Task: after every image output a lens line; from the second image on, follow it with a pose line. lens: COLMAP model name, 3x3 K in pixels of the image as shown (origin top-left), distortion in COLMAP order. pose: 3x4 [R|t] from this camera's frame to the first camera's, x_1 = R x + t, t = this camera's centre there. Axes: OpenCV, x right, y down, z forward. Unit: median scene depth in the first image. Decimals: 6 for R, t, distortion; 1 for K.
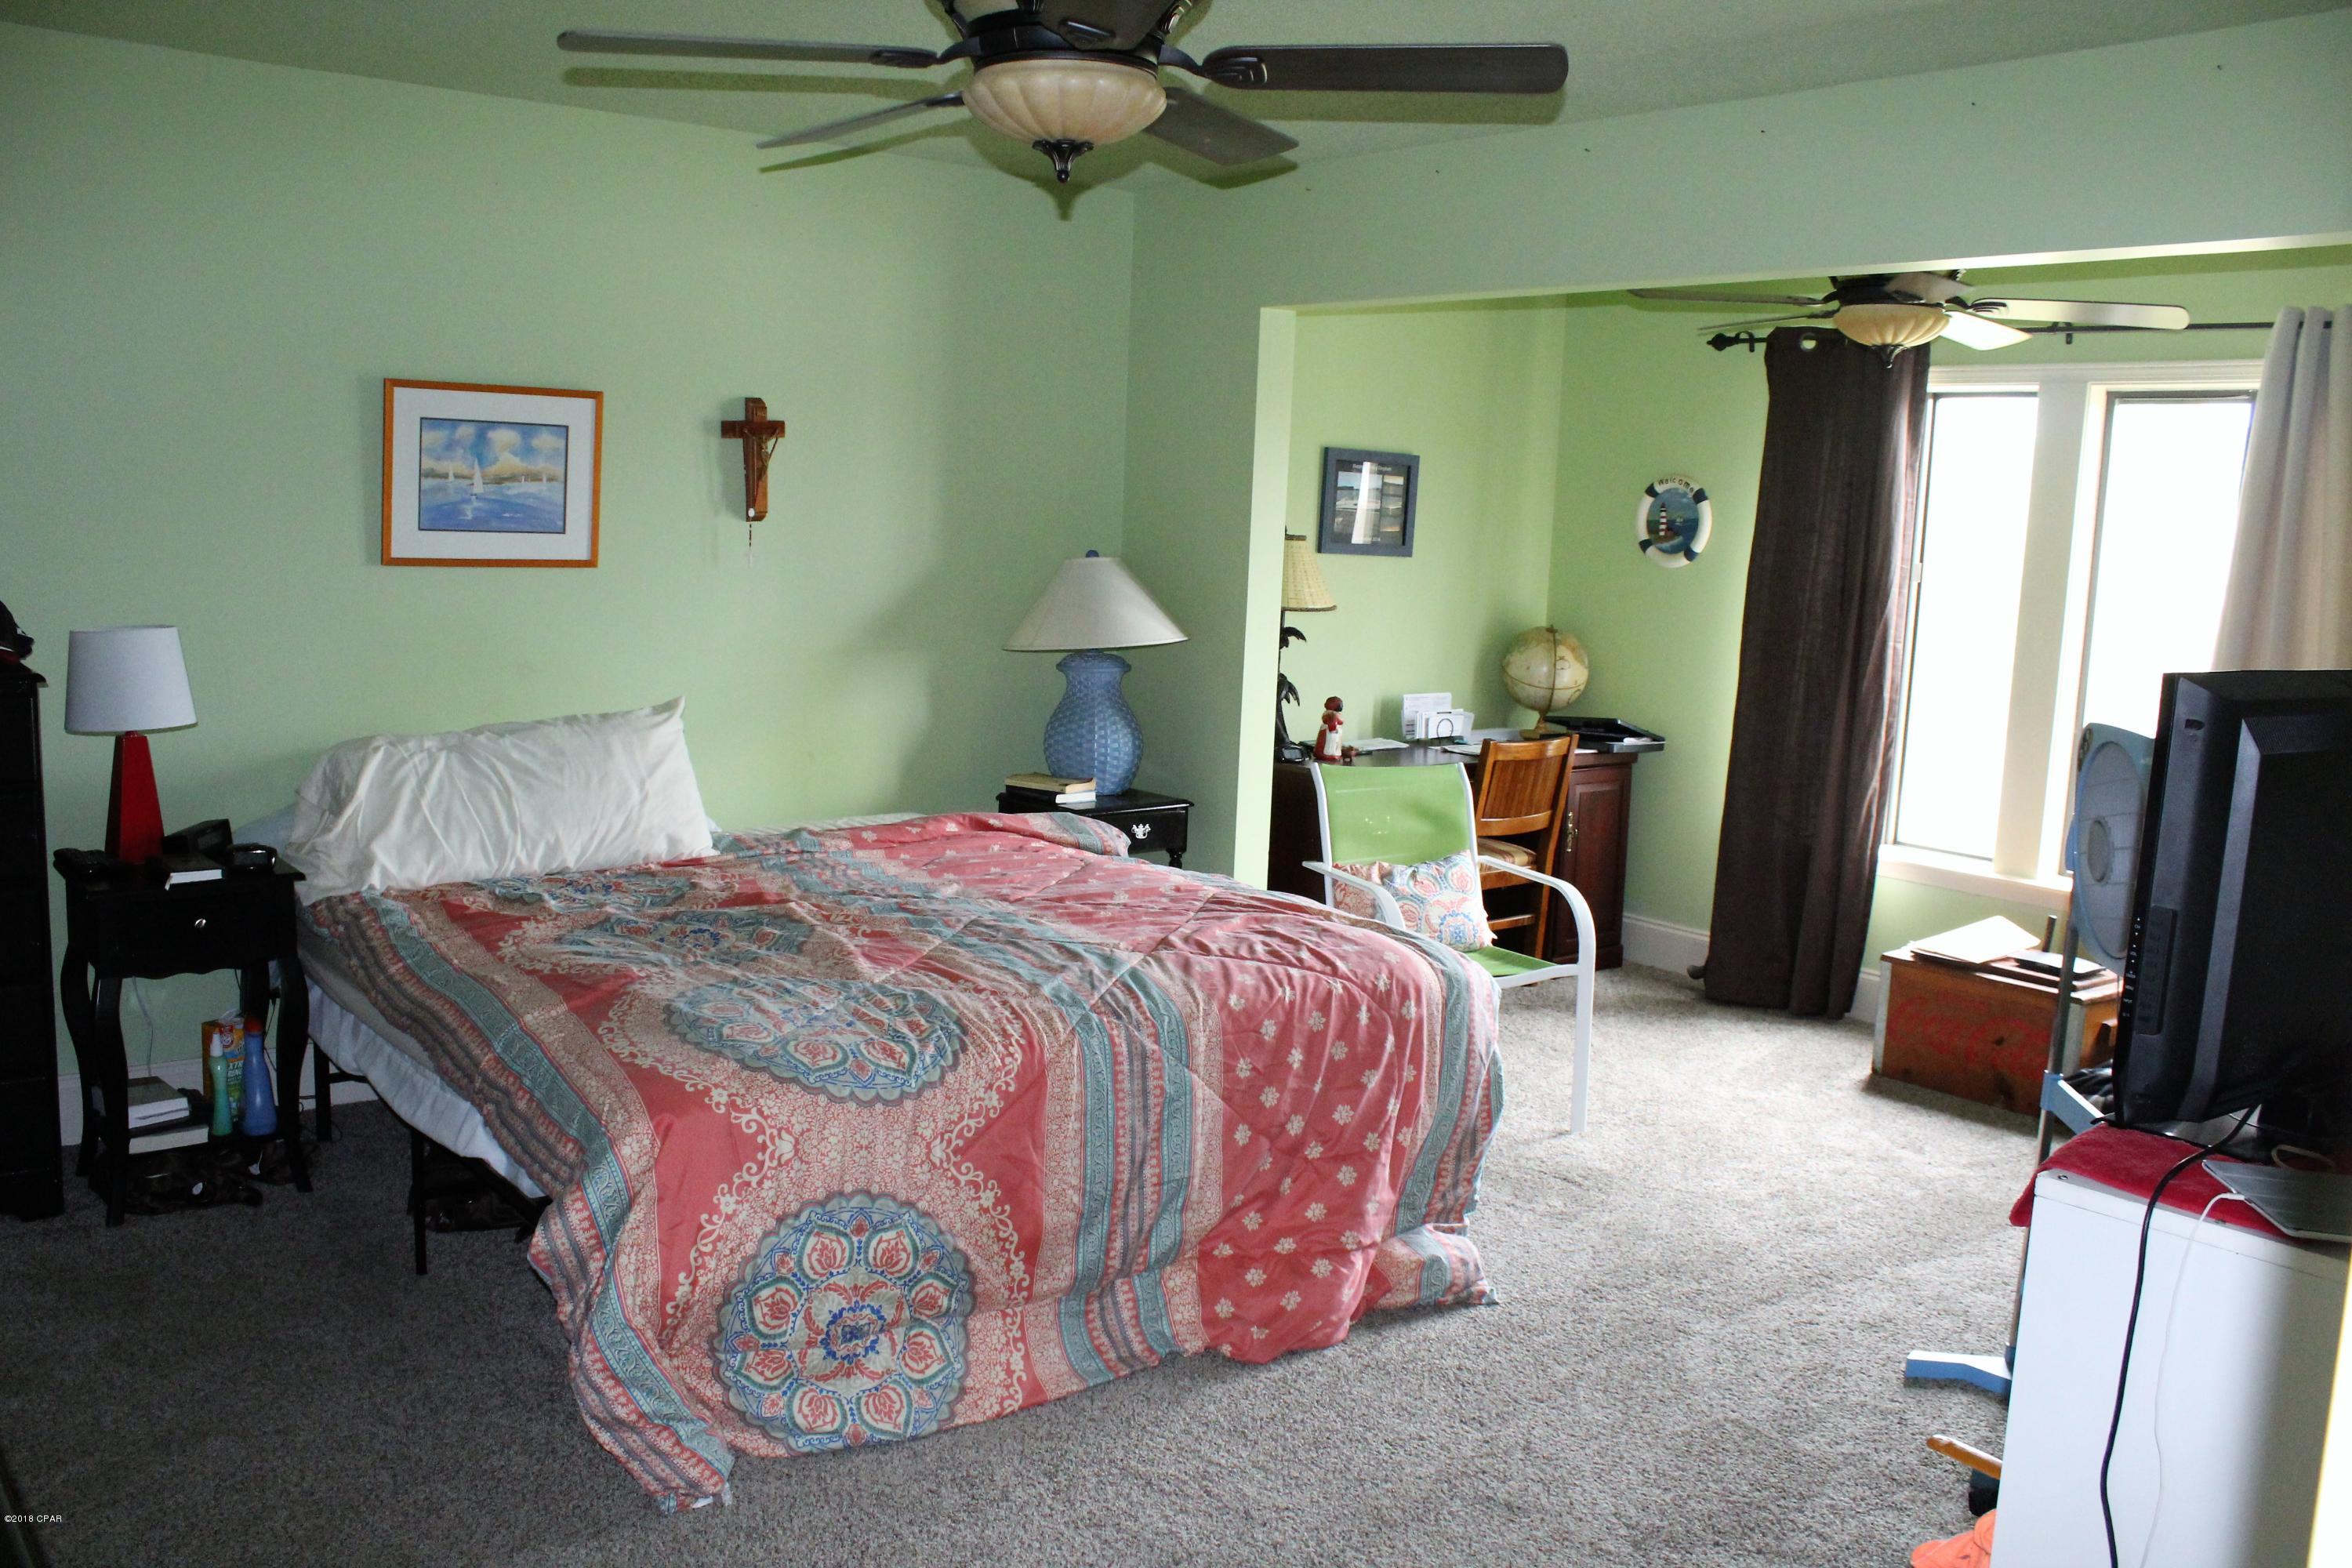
lens RADIAL K [[1962.4, 0, 1147.9], [0, 1962.4, 782.1], [0, 0, 1]] dist [-0.164500, 0.165429]
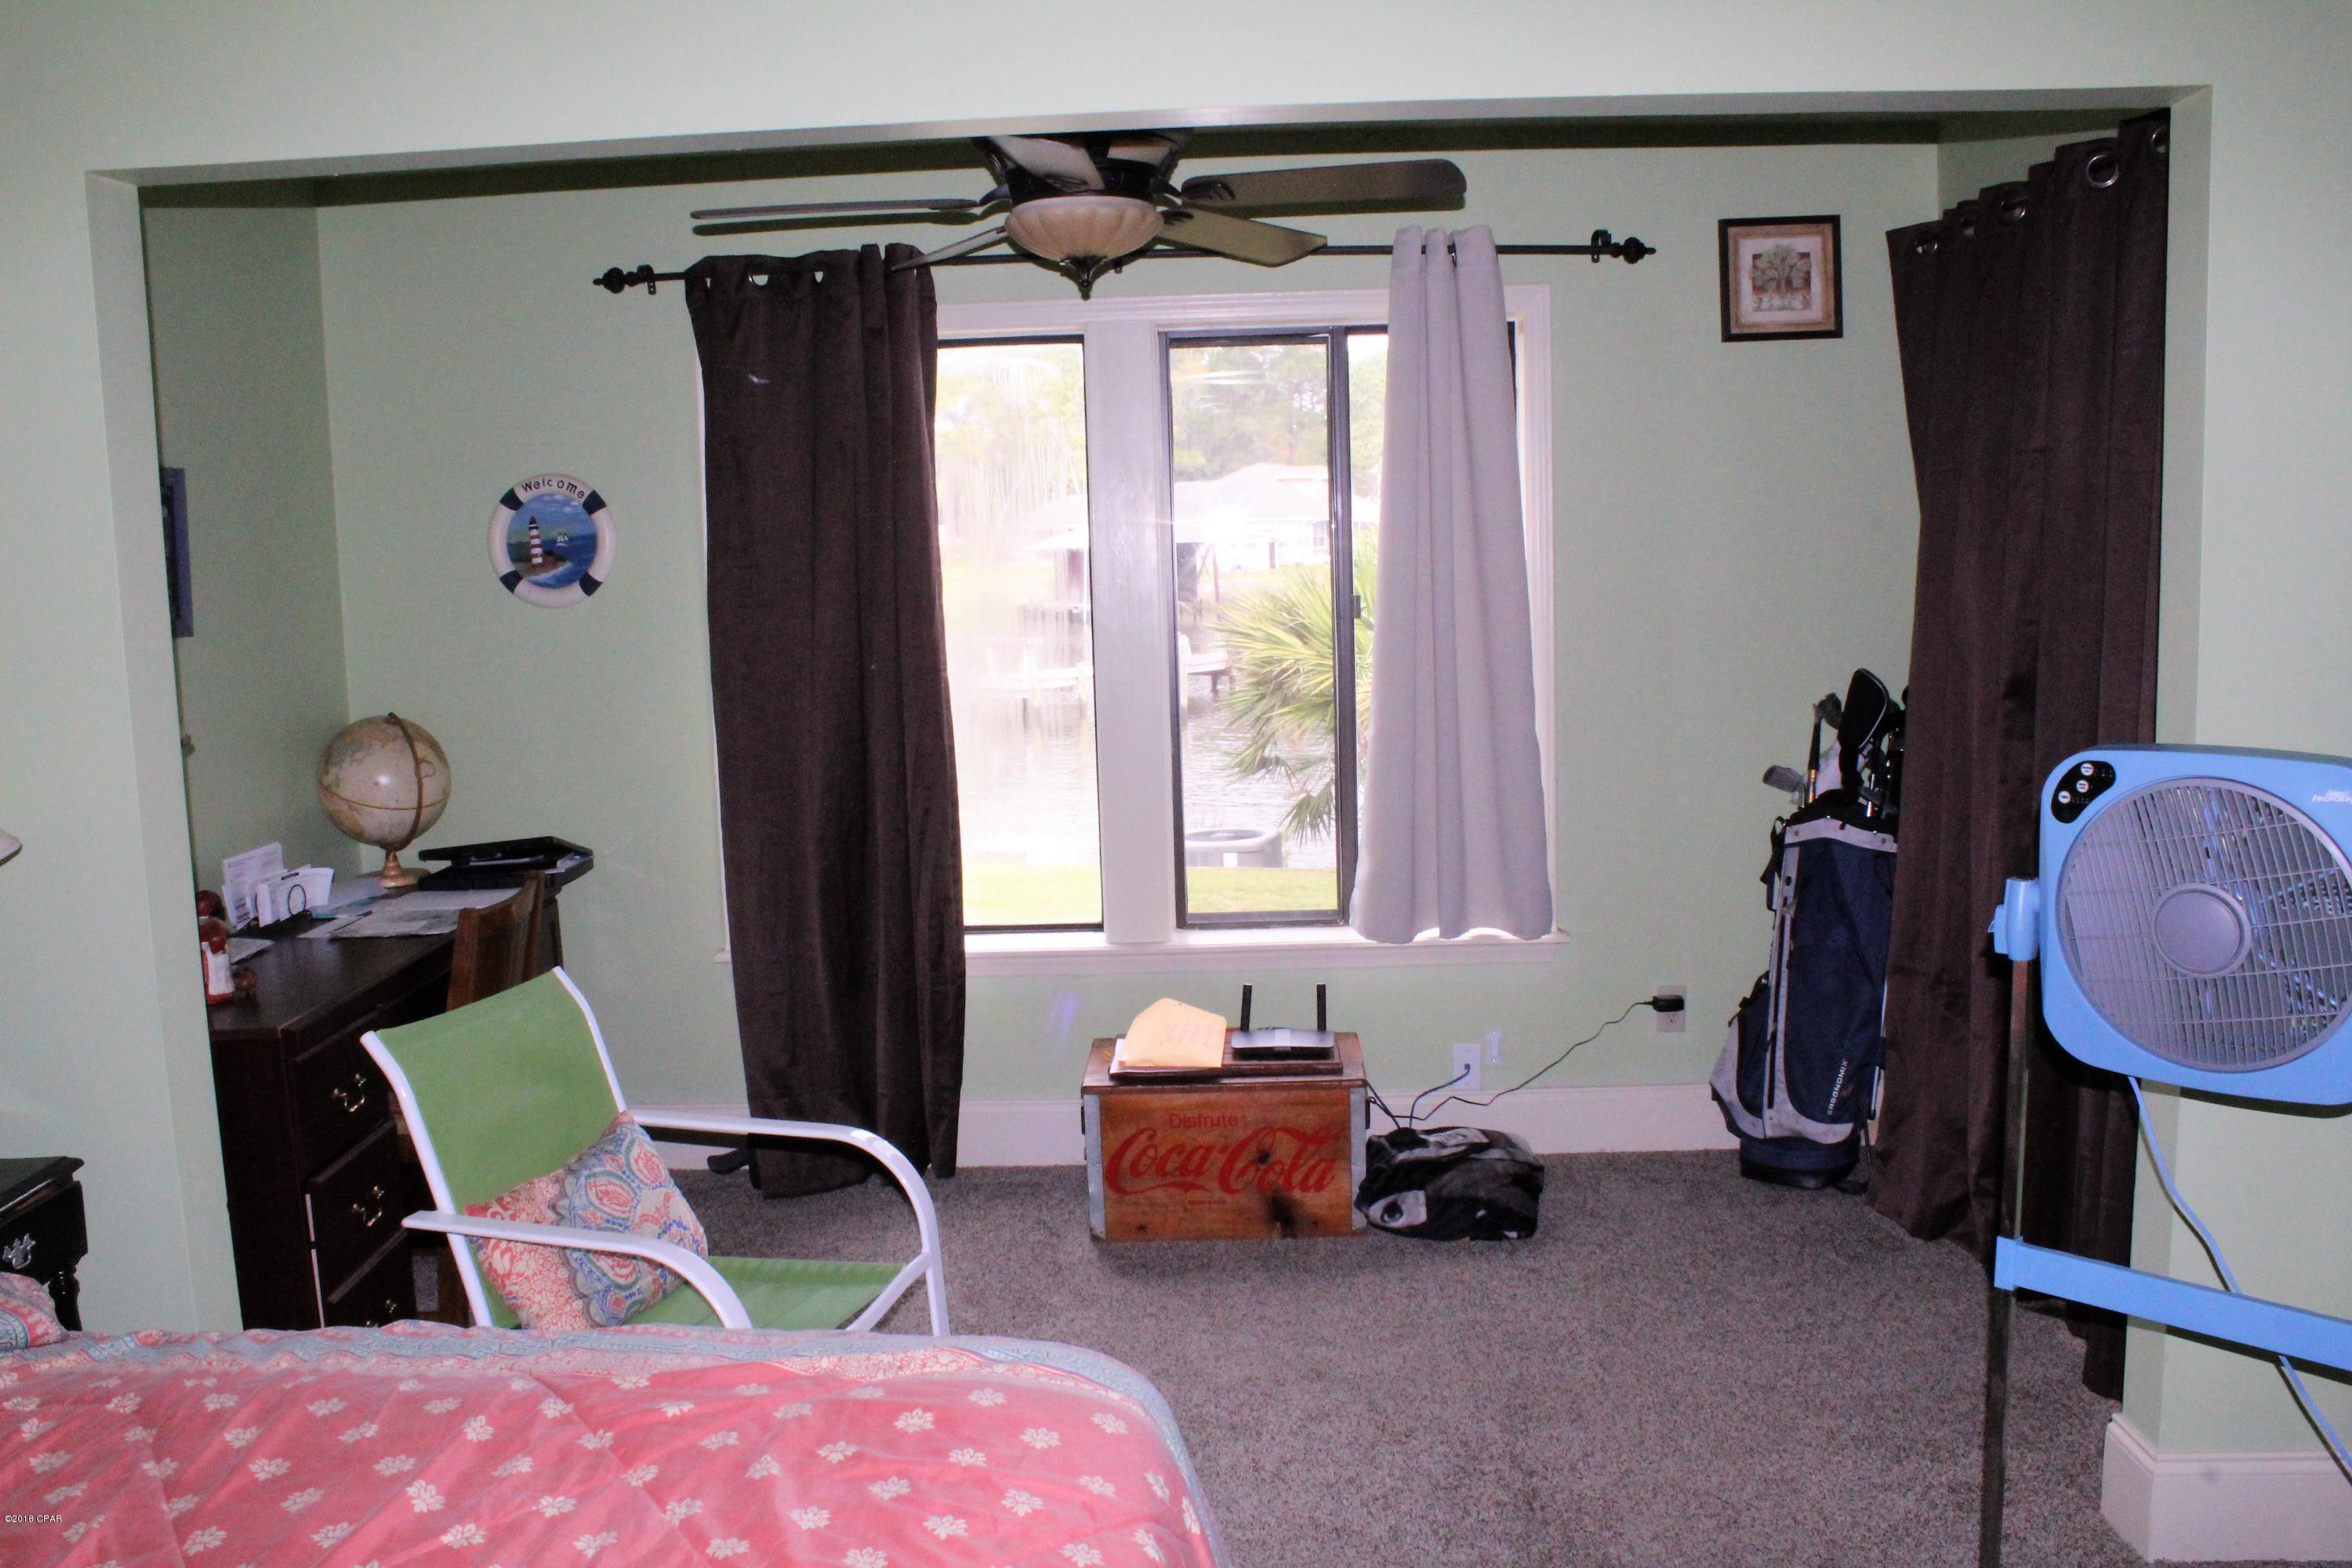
lens RADIAL K [[1962.4, 0, 1147.9], [0, 1962.4, 782.1], [0, 0, 1]] dist [-0.164500, 0.165429]
pose [[0.646647, -0.155249, 0.746824, -0.122742], [0.163859, 0.984484, 0.062774, -0.058470], [-0.744982, 0.081781, 0.662053, 0.390100]]
